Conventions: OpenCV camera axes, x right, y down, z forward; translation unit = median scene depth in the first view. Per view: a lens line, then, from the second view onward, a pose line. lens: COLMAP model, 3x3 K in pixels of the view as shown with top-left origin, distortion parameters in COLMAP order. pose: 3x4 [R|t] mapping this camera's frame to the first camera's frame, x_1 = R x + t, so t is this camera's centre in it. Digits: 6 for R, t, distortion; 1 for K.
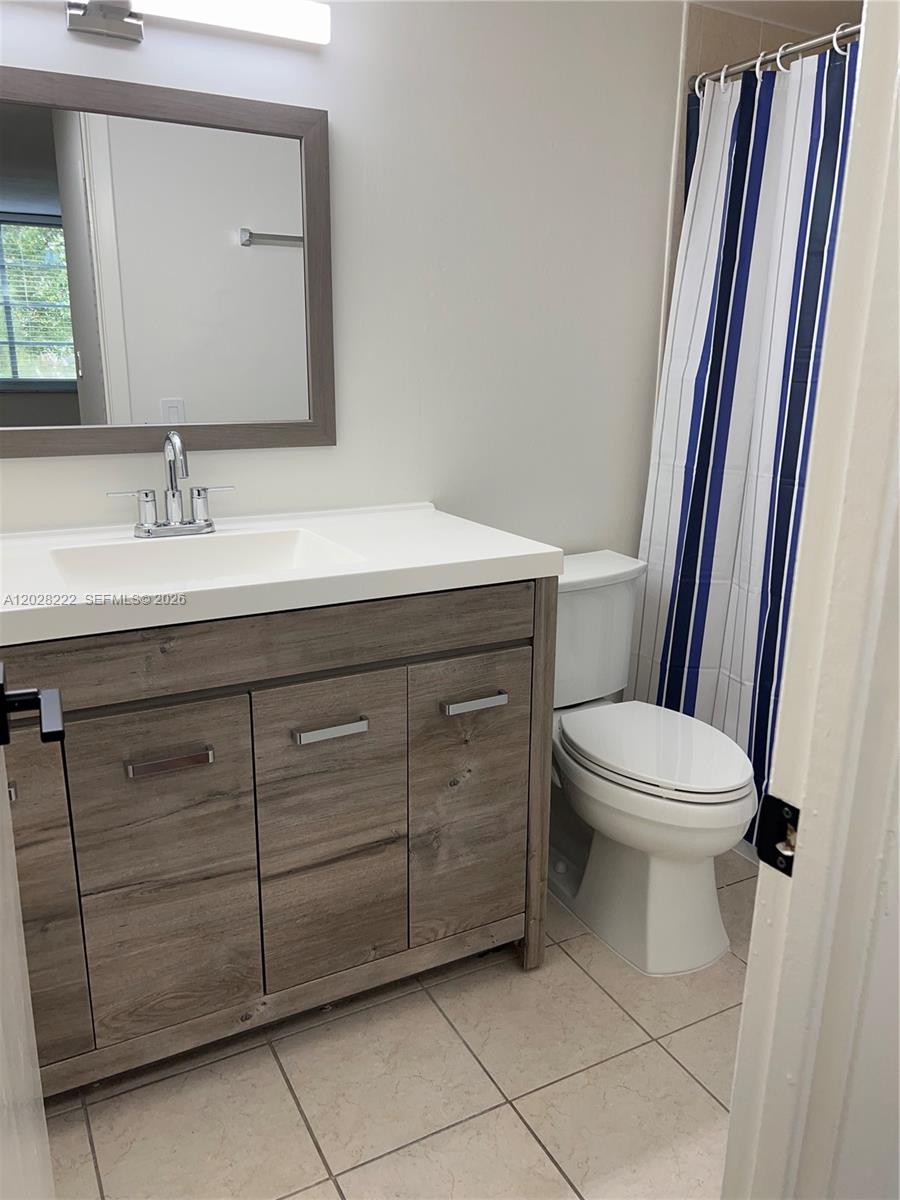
lens RADIAL K [[910.8, 0, 449.5], [0, 910.8, 605.5], [0, 0, 1]] dist [0.060756, -0.069130]
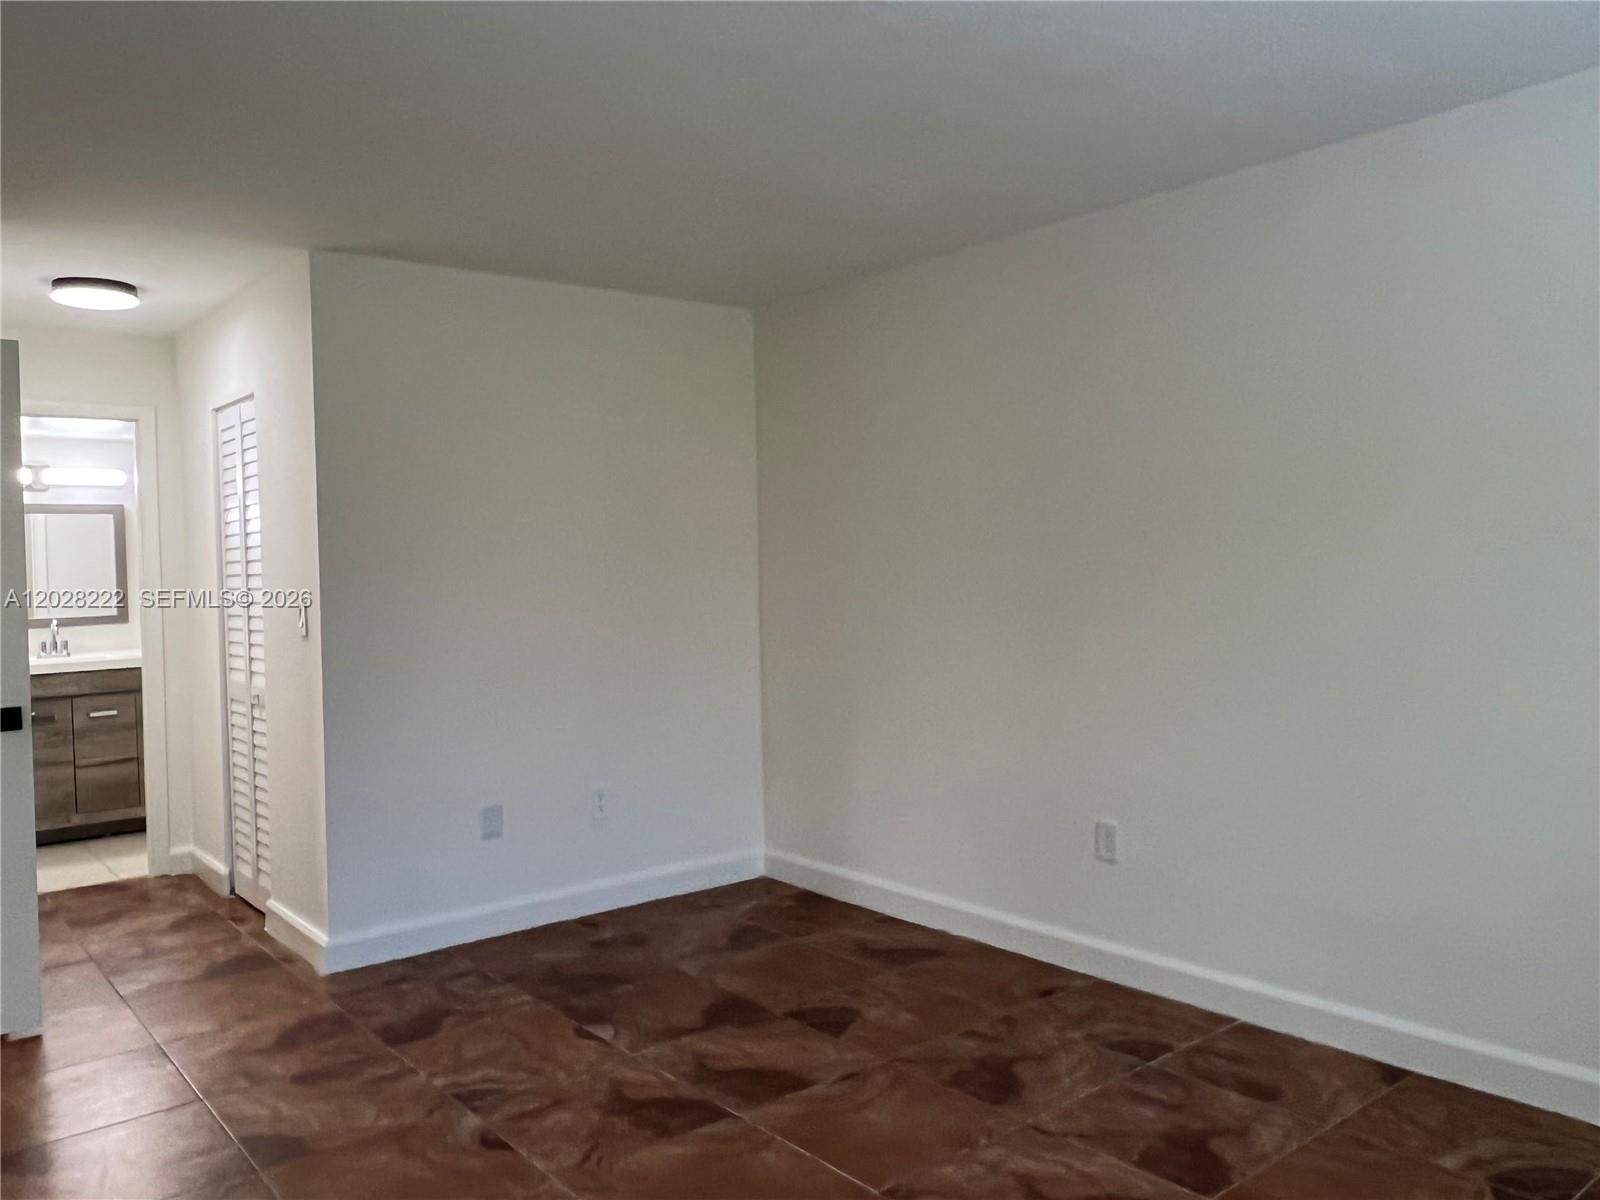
lens RADIAL K [[1235.3, 0, 800.0], [0, 1235.3, 600.0], [0, 0, 1]] dist [-0.005224, -0.005616]
pose [[0.981077, -0.035768, 0.190287, 1.259390], [0.079786, 0.970152, -0.228998, 0.823693], [-0.176417, 0.239847, 0.954647, -3.098258]]
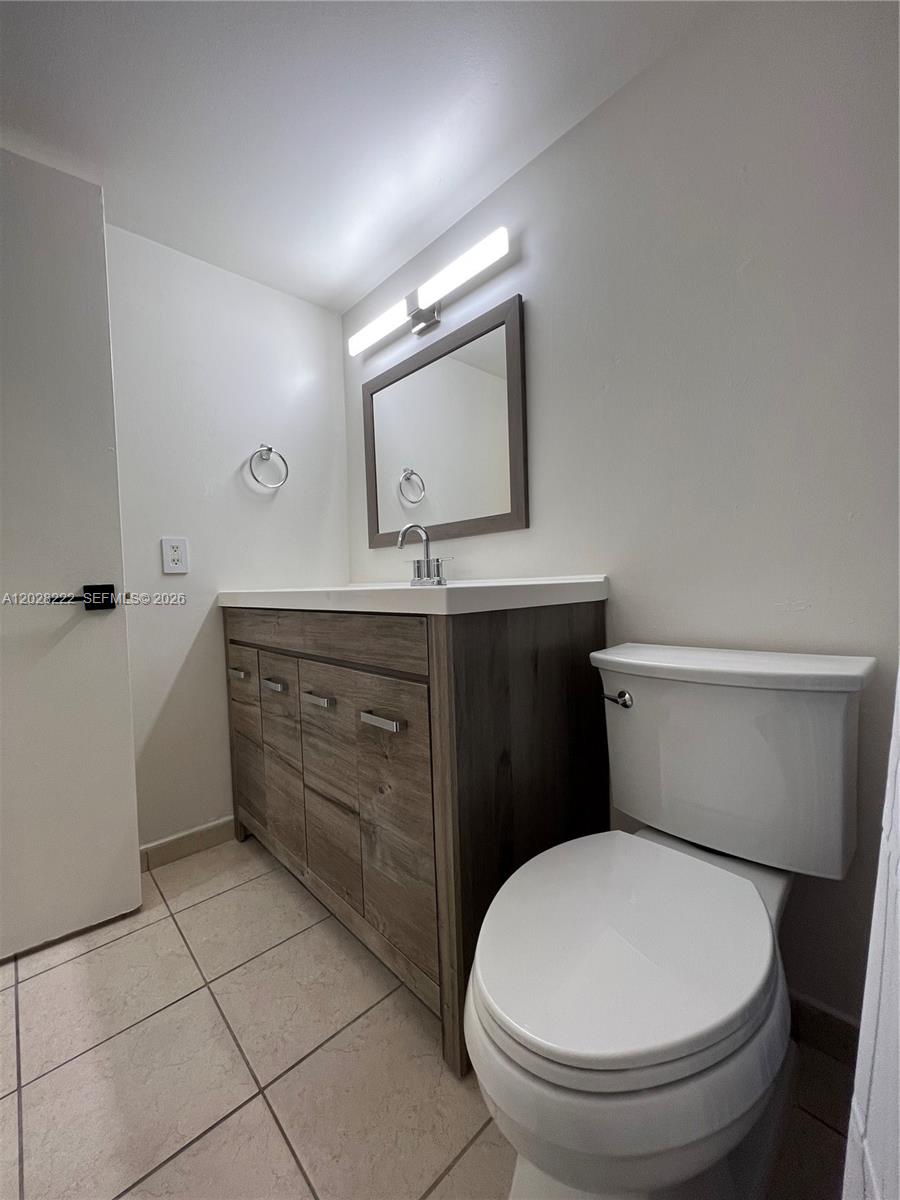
lens RADIAL K [[481.7, 0, 455.0], [0, 481.7, 599.9], [0, 0, 1]] dist [-0.001933, 0.000208]
pose [[0.258034, 0.019385, -0.965941, 0.622925], [-0.224719, 0.973582, -0.040491, -0.032223], [0.939638, 0.227513, 0.255574, 0.916378]]
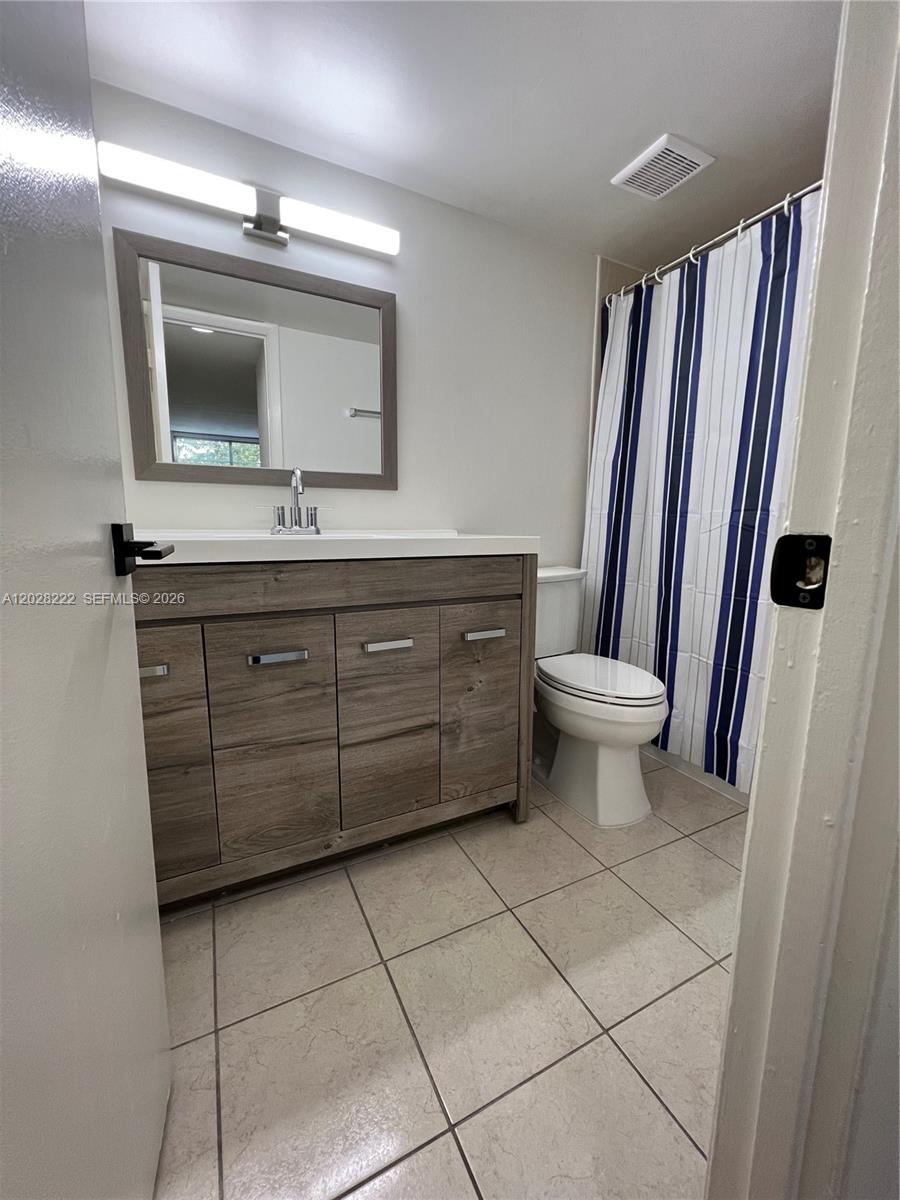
lens RADIAL K [[481.7, 0, 455.0], [0, 481.7, 599.9], [0, 0, 1]] dist [-0.001933, 0.000208]
pose [[0.999856, 0.000556, -0.016934, -0.007563], [-0.002552, 0.993002, -0.118068, 0.147922], [0.016750, 0.118094, 0.992861, 0.199061]]
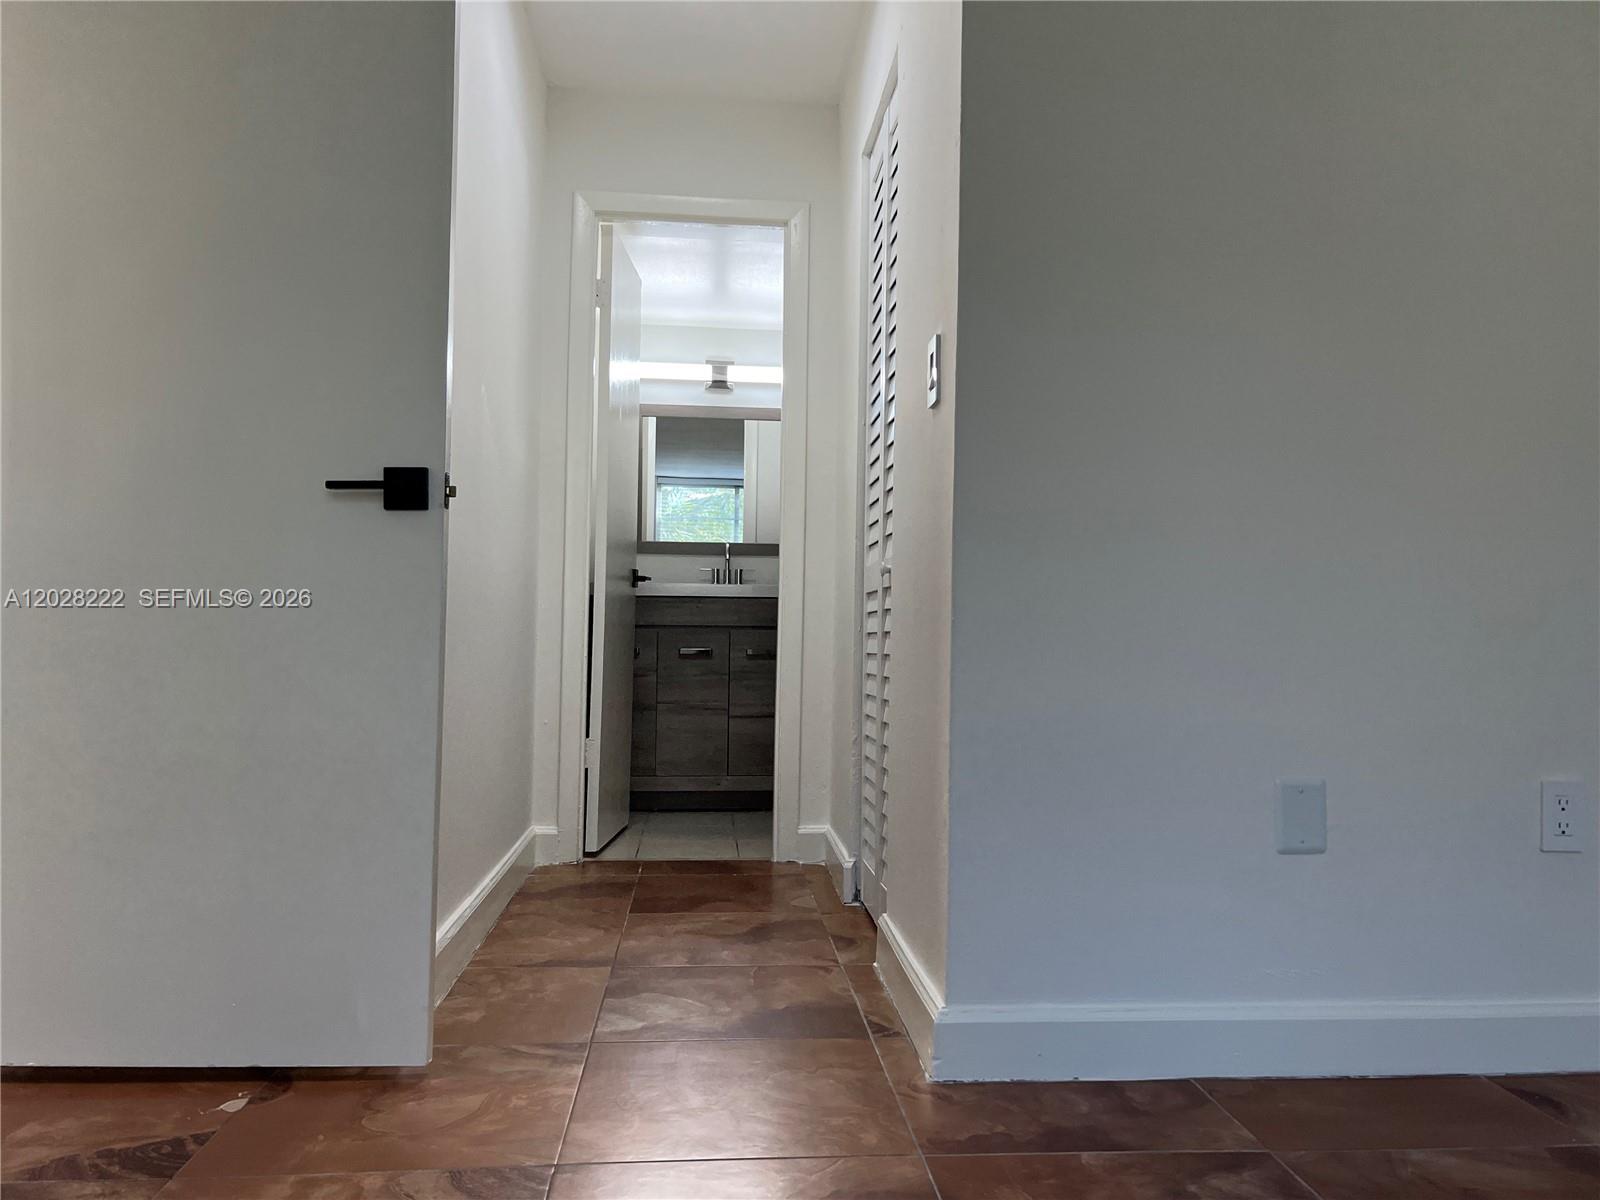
lens RADIAL K [[1206.0, 0, 803.5], [0, 1206.0, 608.9], [0, 0, 1]] dist [0.058945, -0.061708]
pose [[0.916818, -0.008483, -0.399216, 1.124400], [-0.109764, 0.955906, -0.272390, 0.807638], [0.383923, 0.293551, 0.875460, -1.587092]]
